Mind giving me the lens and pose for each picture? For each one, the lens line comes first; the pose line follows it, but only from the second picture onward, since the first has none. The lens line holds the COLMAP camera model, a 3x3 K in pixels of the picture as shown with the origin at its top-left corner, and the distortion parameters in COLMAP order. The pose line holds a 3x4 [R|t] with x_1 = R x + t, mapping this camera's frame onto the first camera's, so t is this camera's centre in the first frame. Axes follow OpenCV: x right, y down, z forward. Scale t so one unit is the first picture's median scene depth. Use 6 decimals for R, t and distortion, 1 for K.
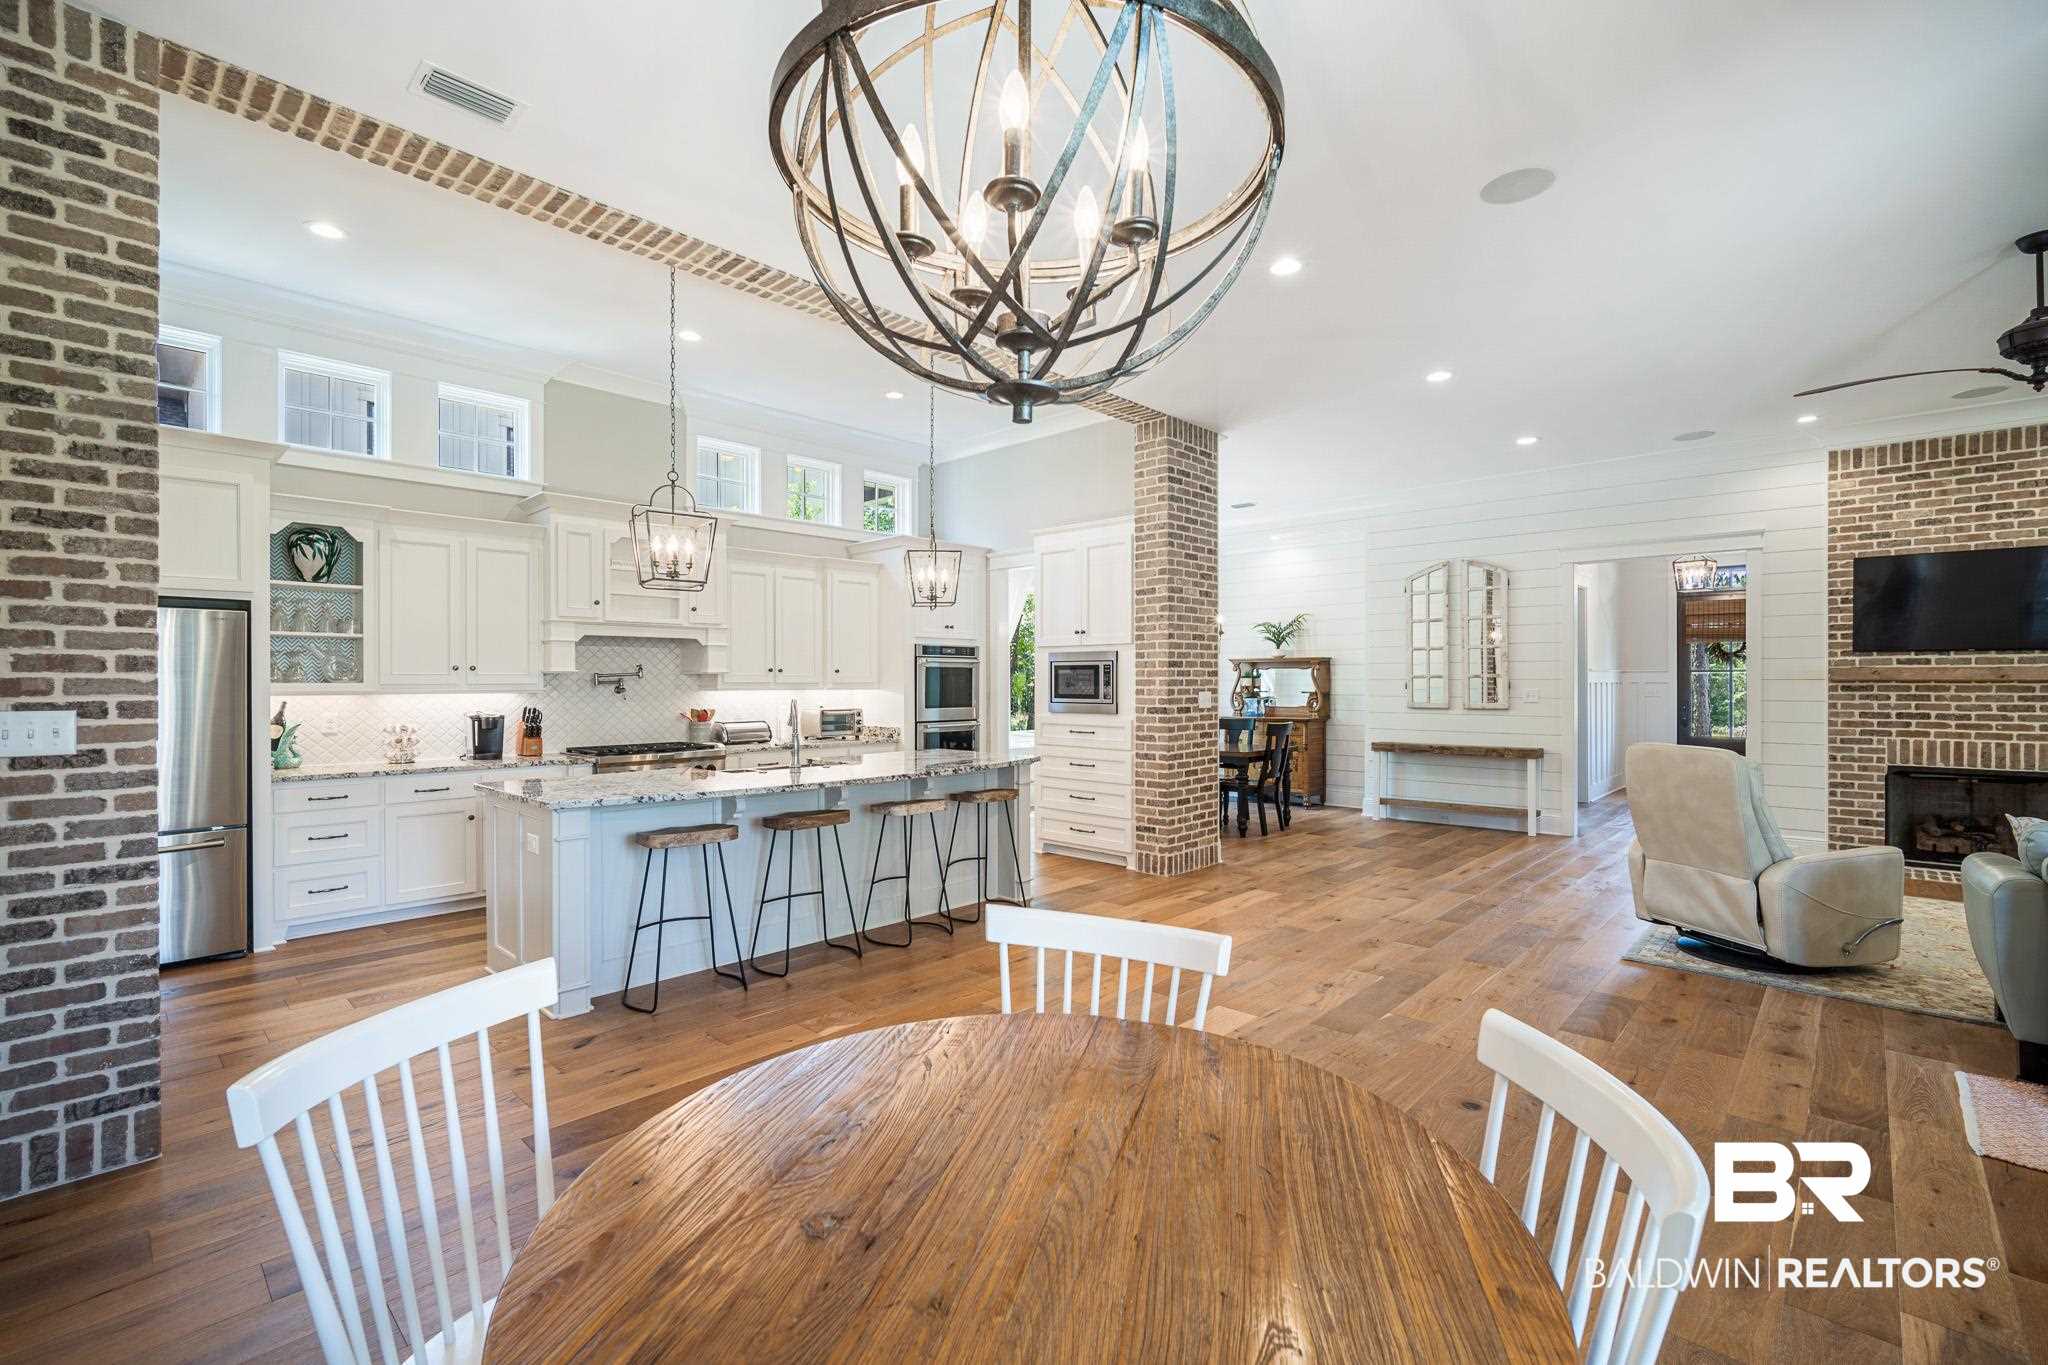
lens RADIAL K [[892.0, 0, 1024.0], [0, 892.0, 682.5], [0, 0, 1]] dist [-0.017817, 0.005642]
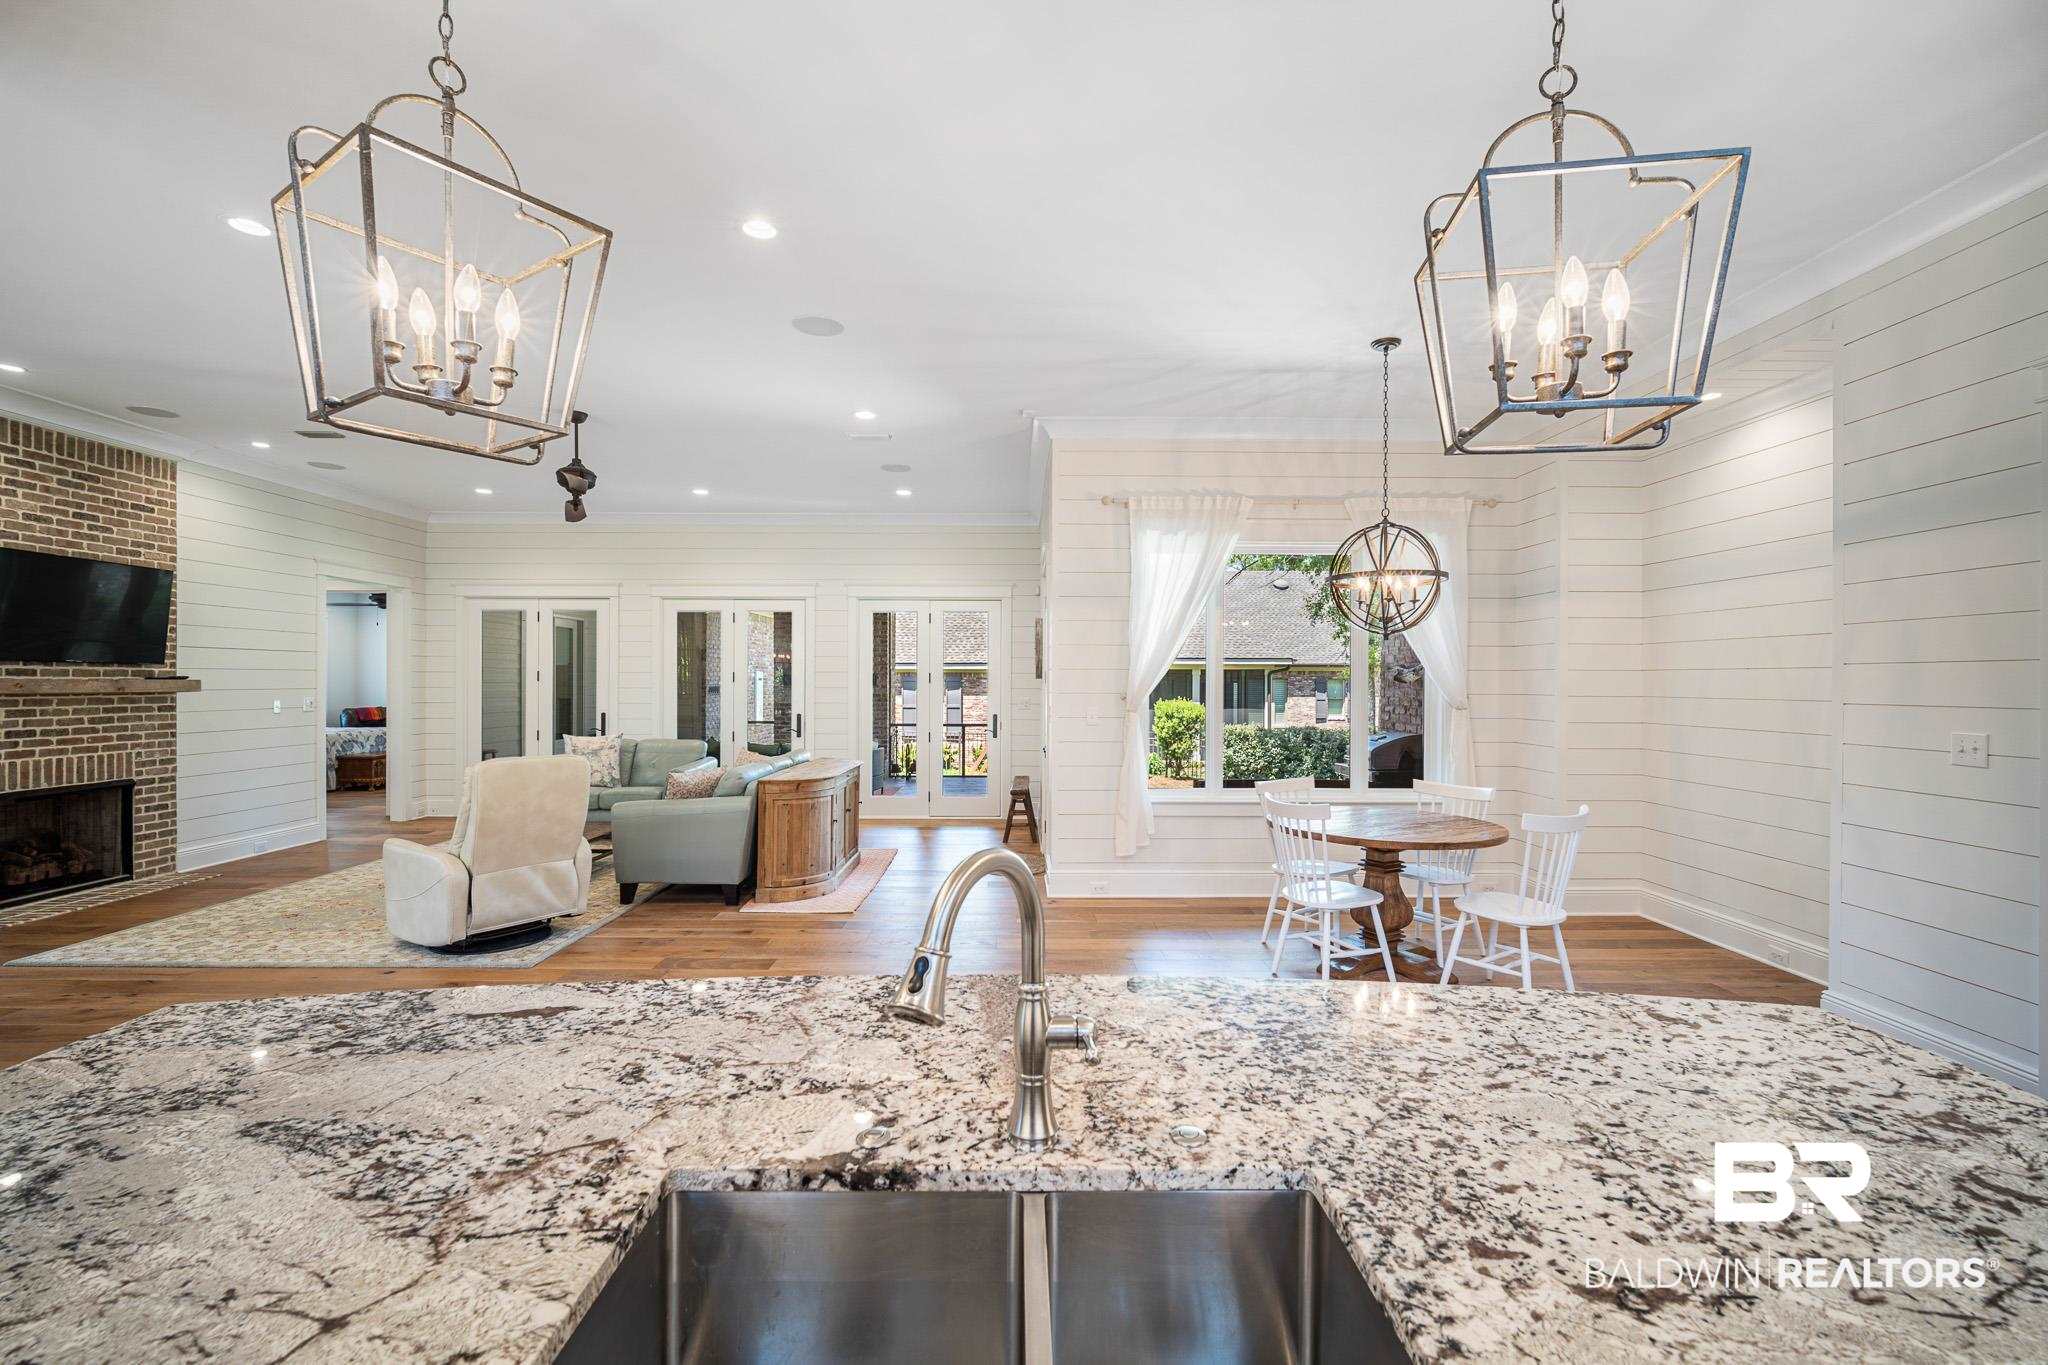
lens RADIAL K [[892.0, 0, 1024.0], [0, 892.0, 682.5], [0, 0, 1]] dist [-0.017817, 0.005642]
pose [[-0.696521, -0.002523, 0.717532, -0.317118], [-0.000207, 0.999994, 0.003314, -0.016520], [-0.717536, 0.002160, -0.696518, 0.879797]]
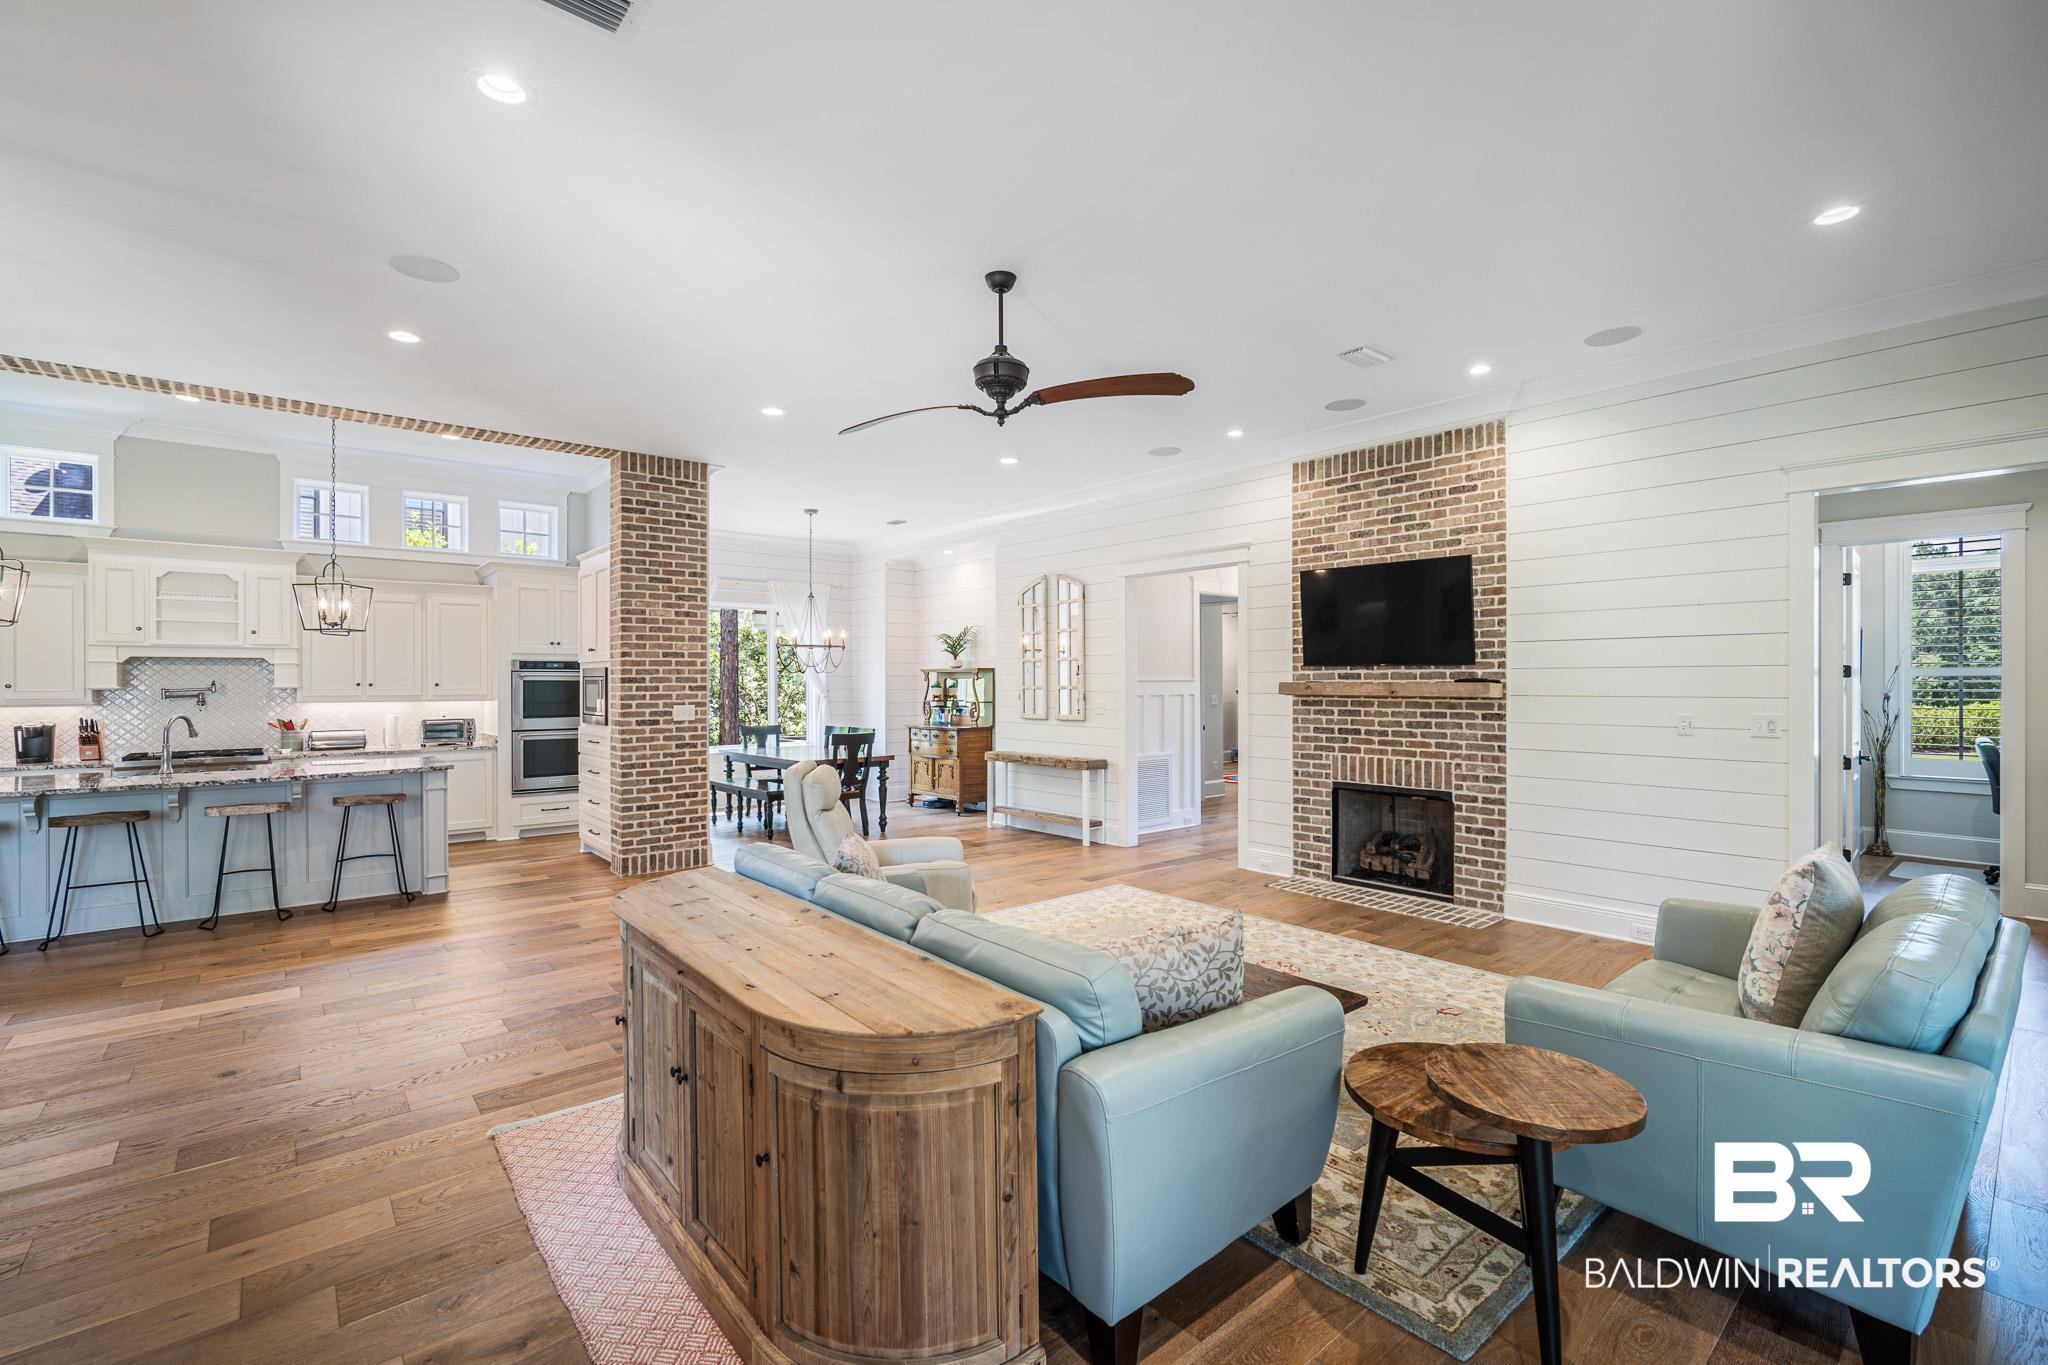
lens RADIAL K [[892.0, 0, 1024.0], [0, 892.0, 682.5], [0, 0, 1]] dist [-0.017817, 0.005642]
pose [[0.994693, -0.001279, -0.102880, 0.739231], [0.001173, 0.999999, -0.001091, -0.015864], [0.102881, 0.000964, 0.994693, -0.025367]]
